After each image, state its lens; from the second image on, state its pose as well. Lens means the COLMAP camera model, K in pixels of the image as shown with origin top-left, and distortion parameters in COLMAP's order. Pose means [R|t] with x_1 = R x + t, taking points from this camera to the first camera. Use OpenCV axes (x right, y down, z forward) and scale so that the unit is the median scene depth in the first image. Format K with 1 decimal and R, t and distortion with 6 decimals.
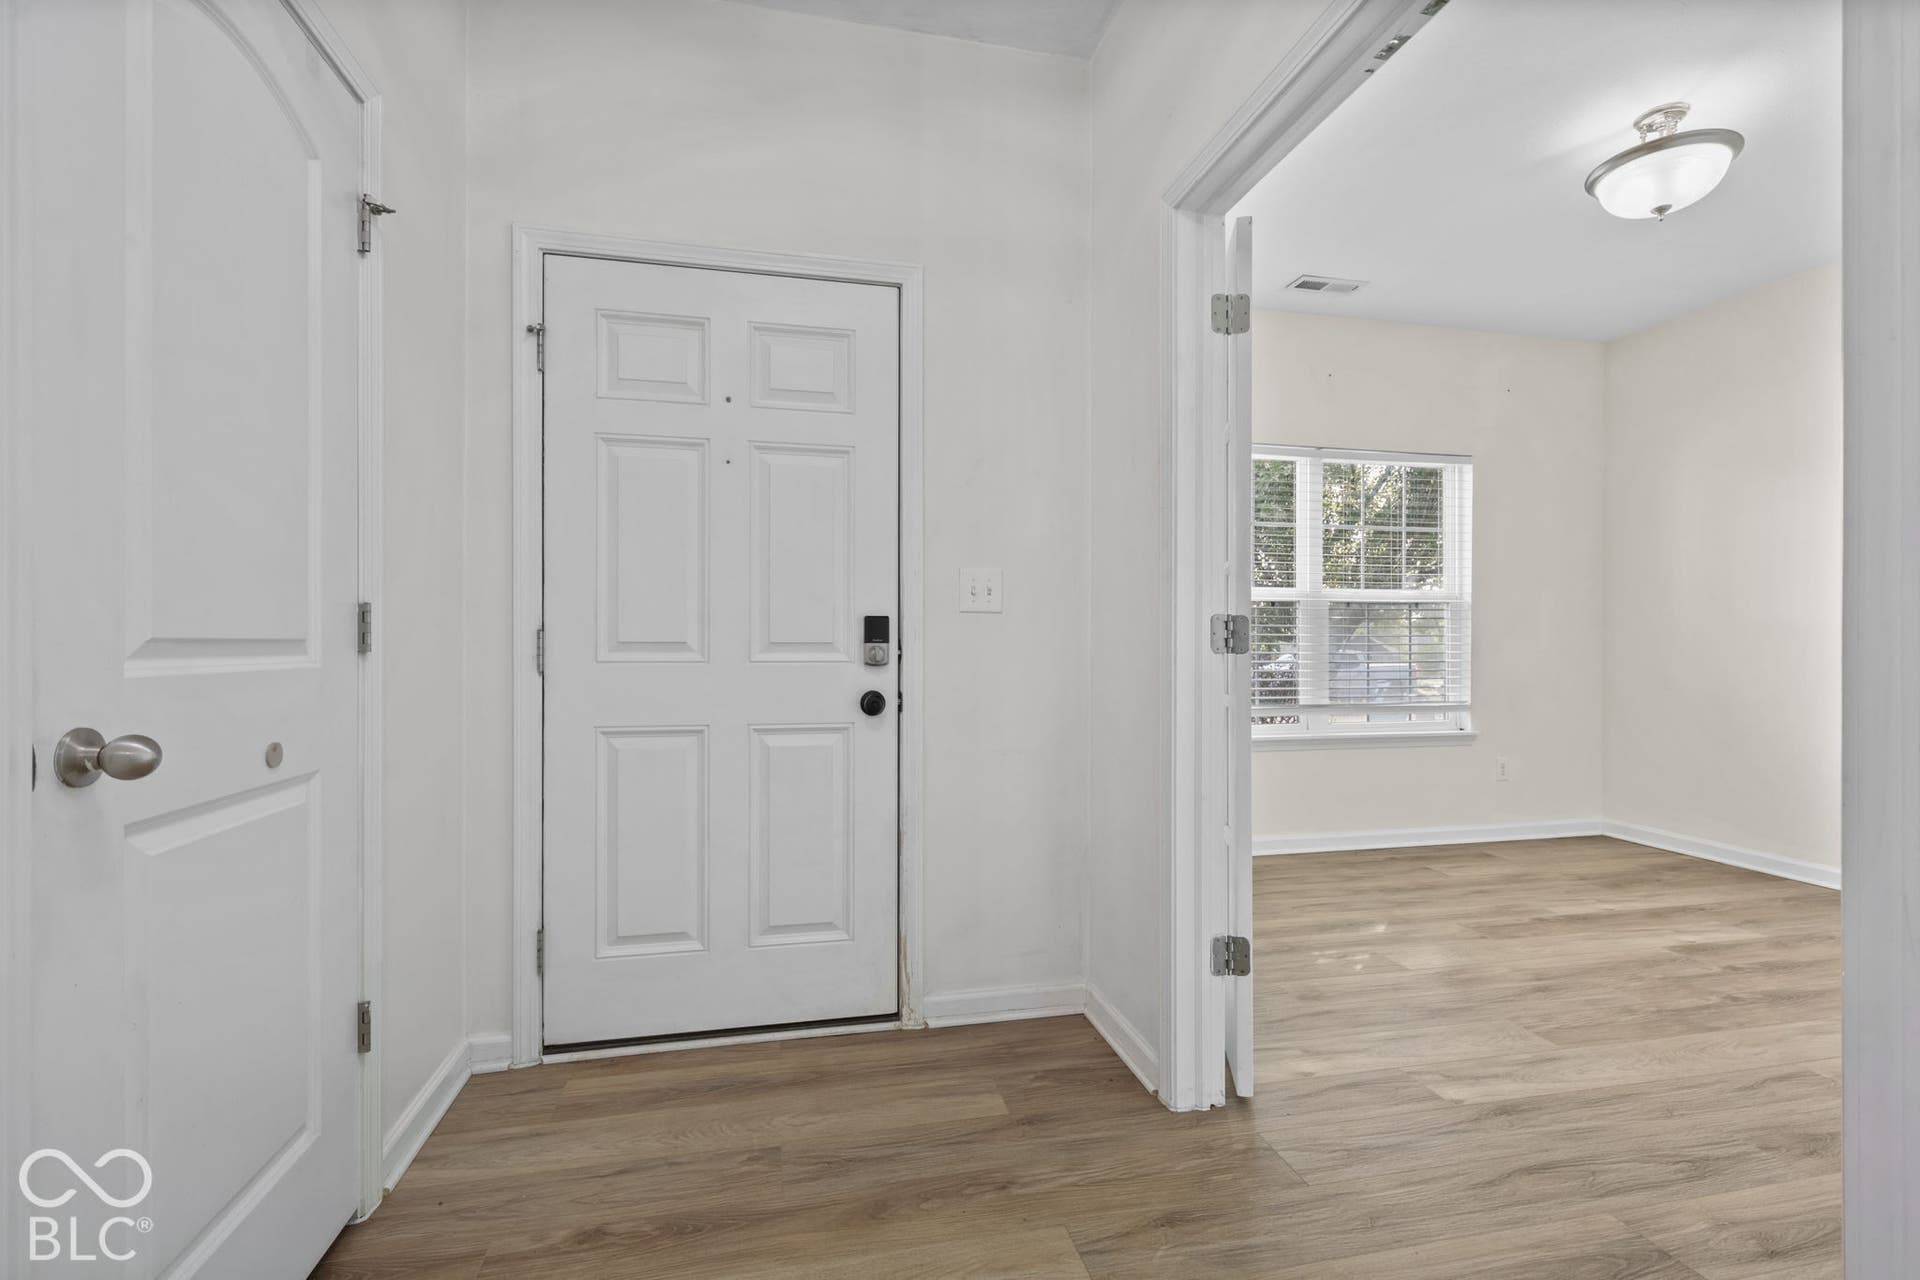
lens RADIAL K [[850.9, 0, 962.0], [0, 850.9, 638.8], [0, 0, 1]] dist [0.009916, 0.000613]
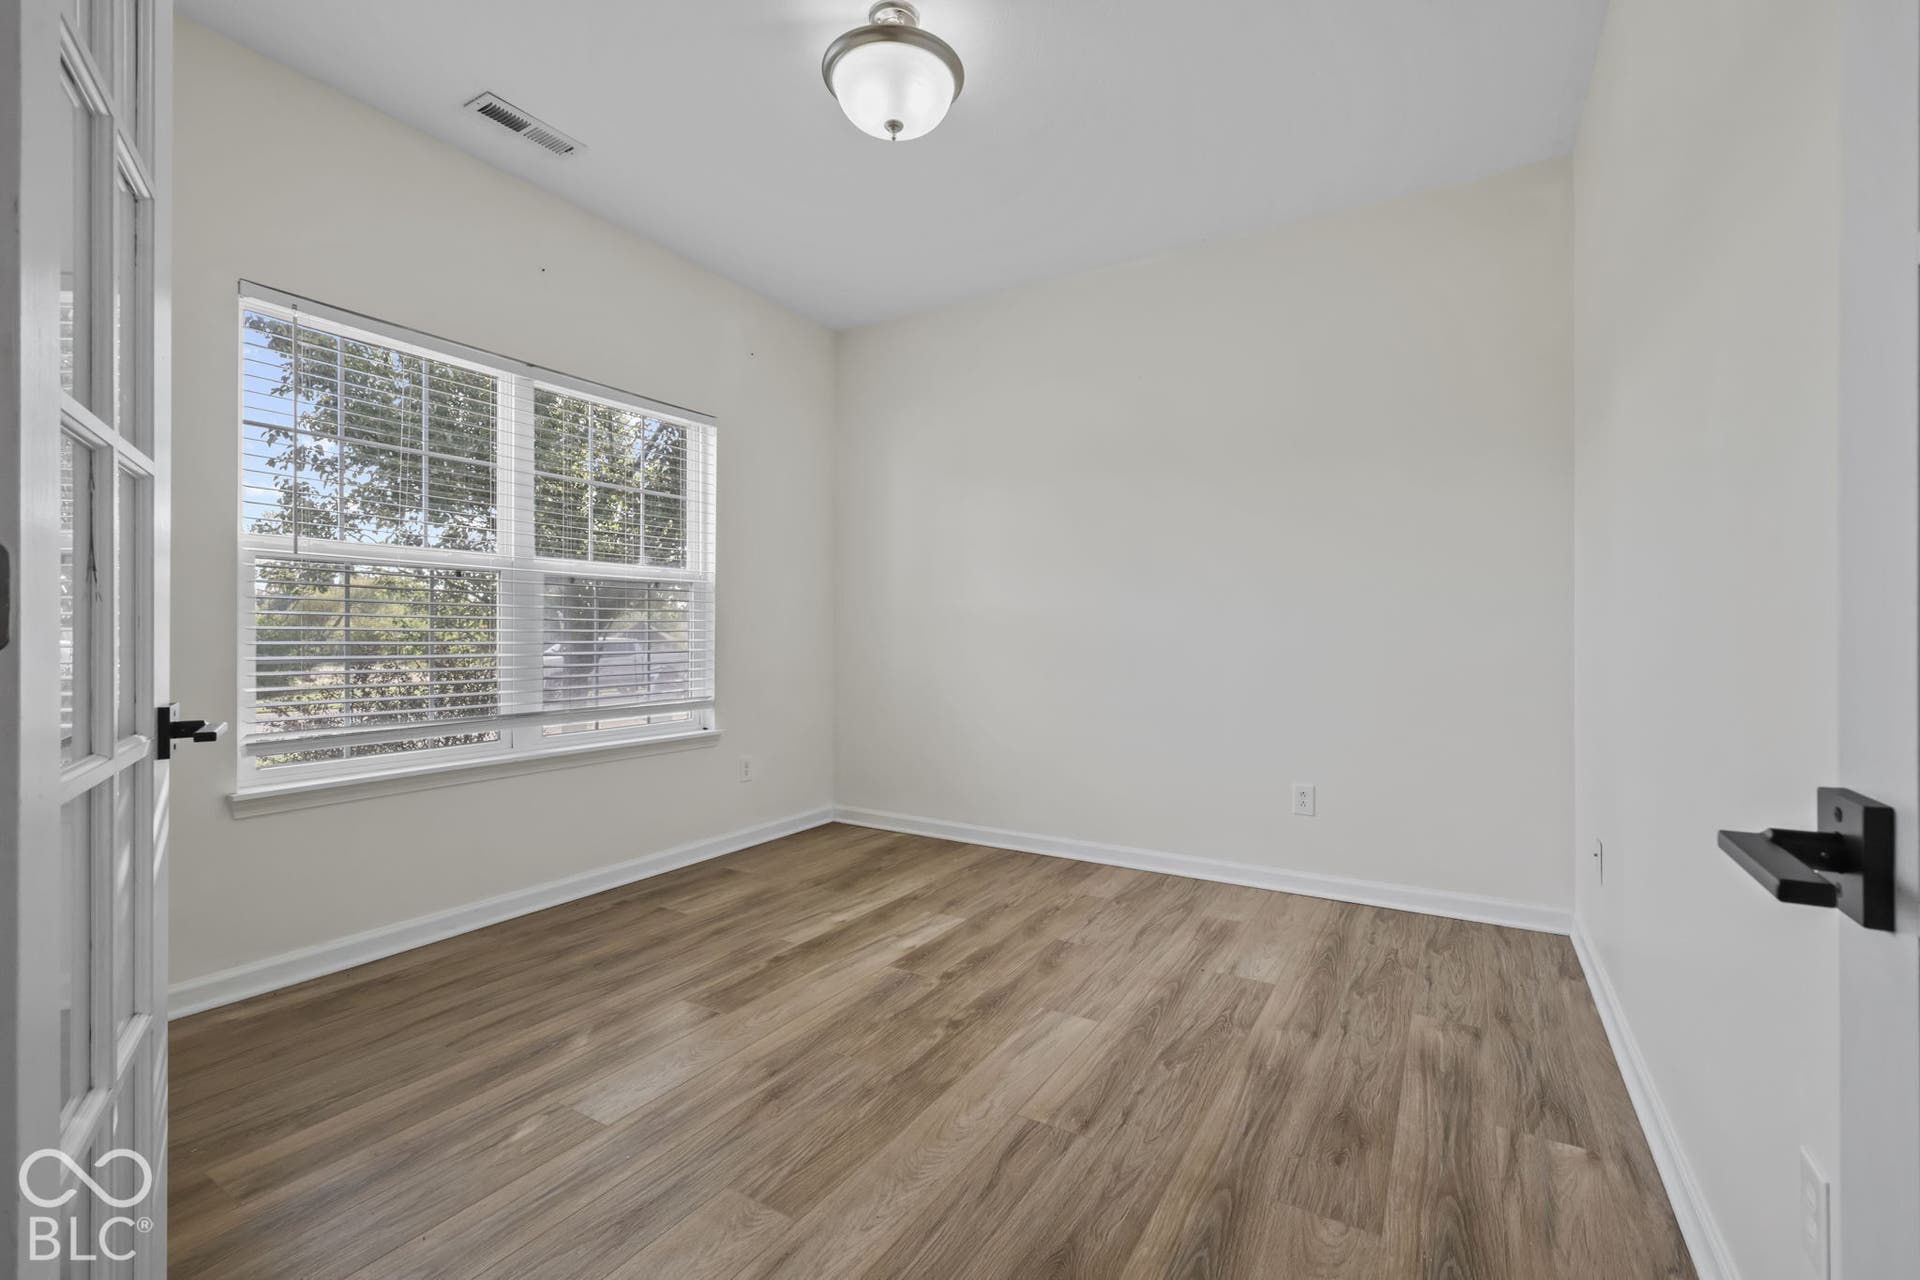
lens RADIAL K [[841.2, 0, 949.6], [0, 841.2, 635.6], [0, 0, 1]] dist [0.001206, 0.000313]
pose [[0.706731, -0.004158, 0.707470, 0.209594], [-0.003445, 0.999951, 0.009318, 0.002919], [-0.707474, -0.009023, 0.706682, 0.295970]]
